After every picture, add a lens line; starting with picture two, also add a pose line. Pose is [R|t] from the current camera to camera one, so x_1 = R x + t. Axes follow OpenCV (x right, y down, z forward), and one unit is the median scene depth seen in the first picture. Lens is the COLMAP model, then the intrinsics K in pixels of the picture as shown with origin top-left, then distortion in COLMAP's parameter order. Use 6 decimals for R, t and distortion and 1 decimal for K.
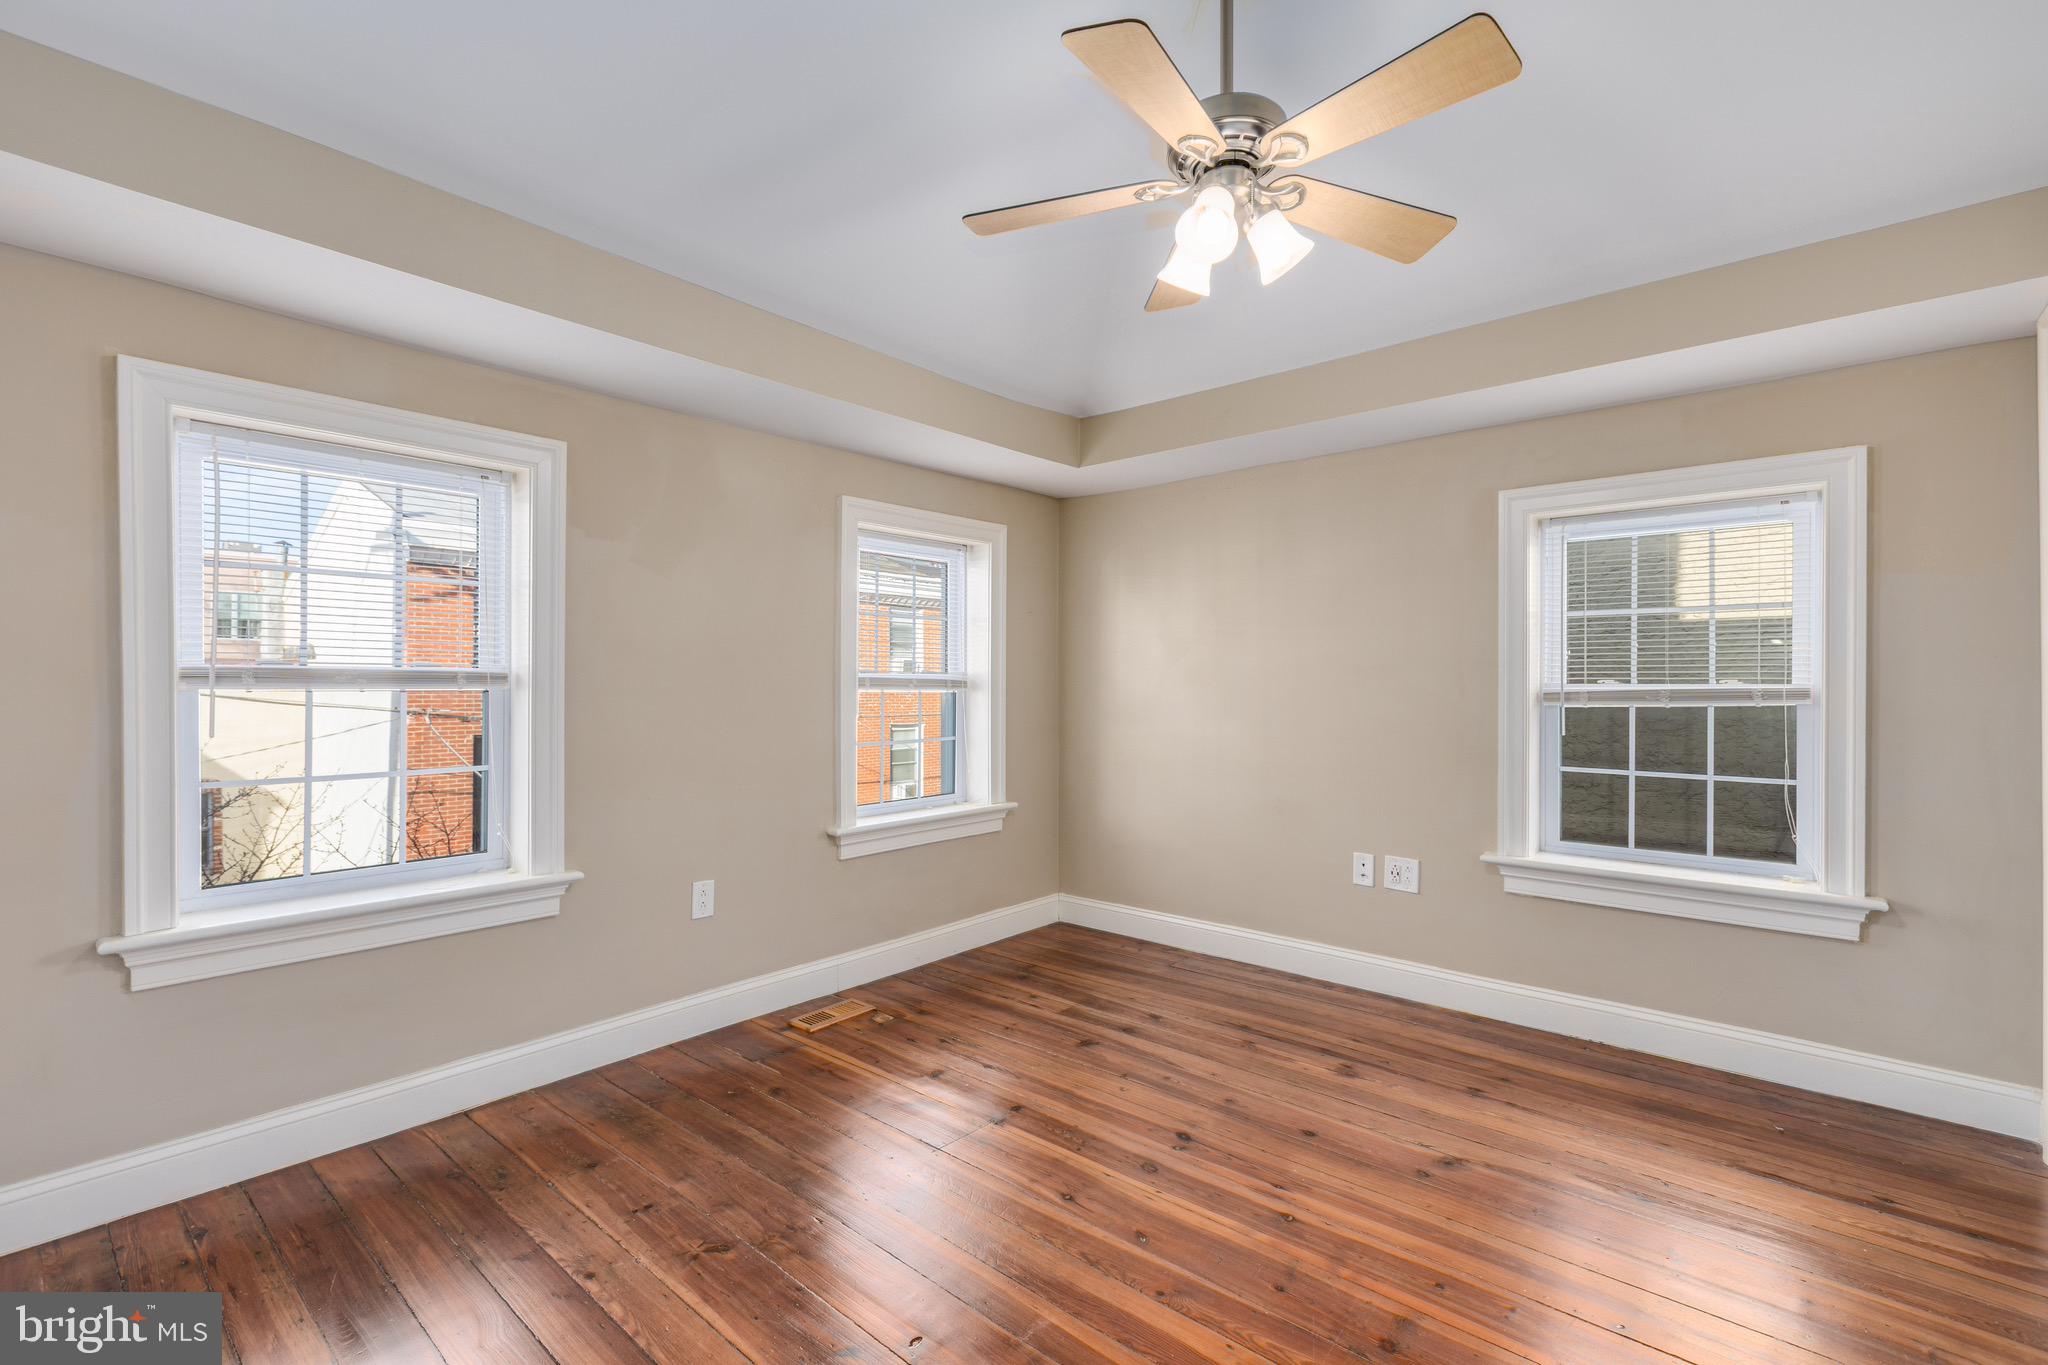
lens RADIAL K [[921.1, 0, 1011.7], [0, 921.1, 687.4], [0, 0, 1]] dist [-0.001561, -0.001263]
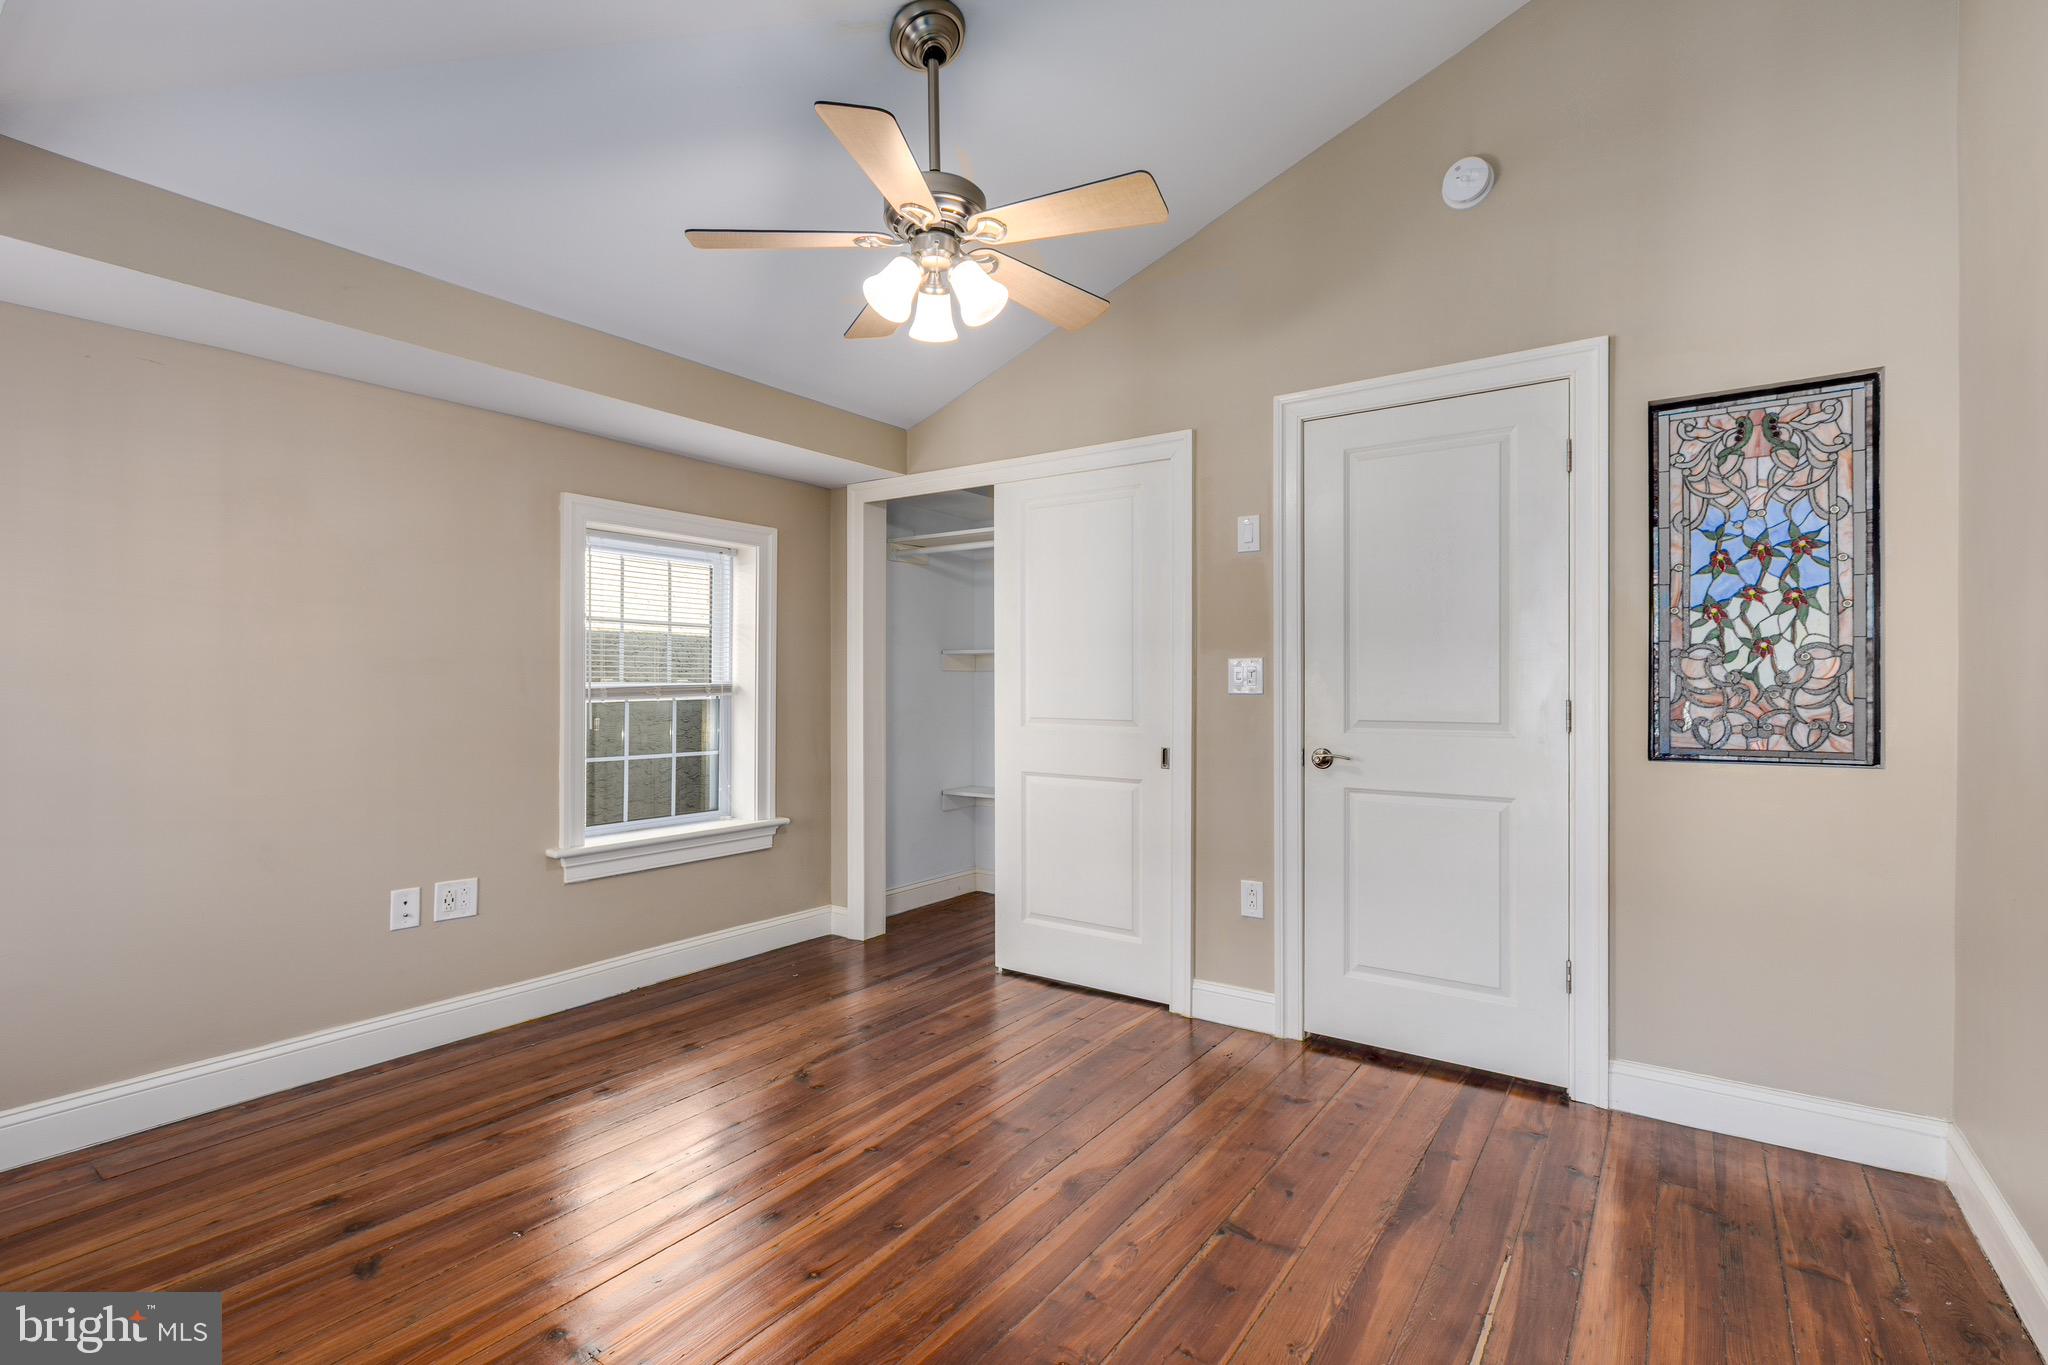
lens RADIAL K [[921.1, 0, 1009.8], [0, 921.1, 679.2], [0, 0, 1]] dist [-0.001561, -0.001263]
pose [[-0.101894, 0.015084, 0.994681, -0.558055], [0.017694, 0.999754, -0.013348, 0.017902], [-0.994638, 0.016239, -0.102135, 0.630384]]
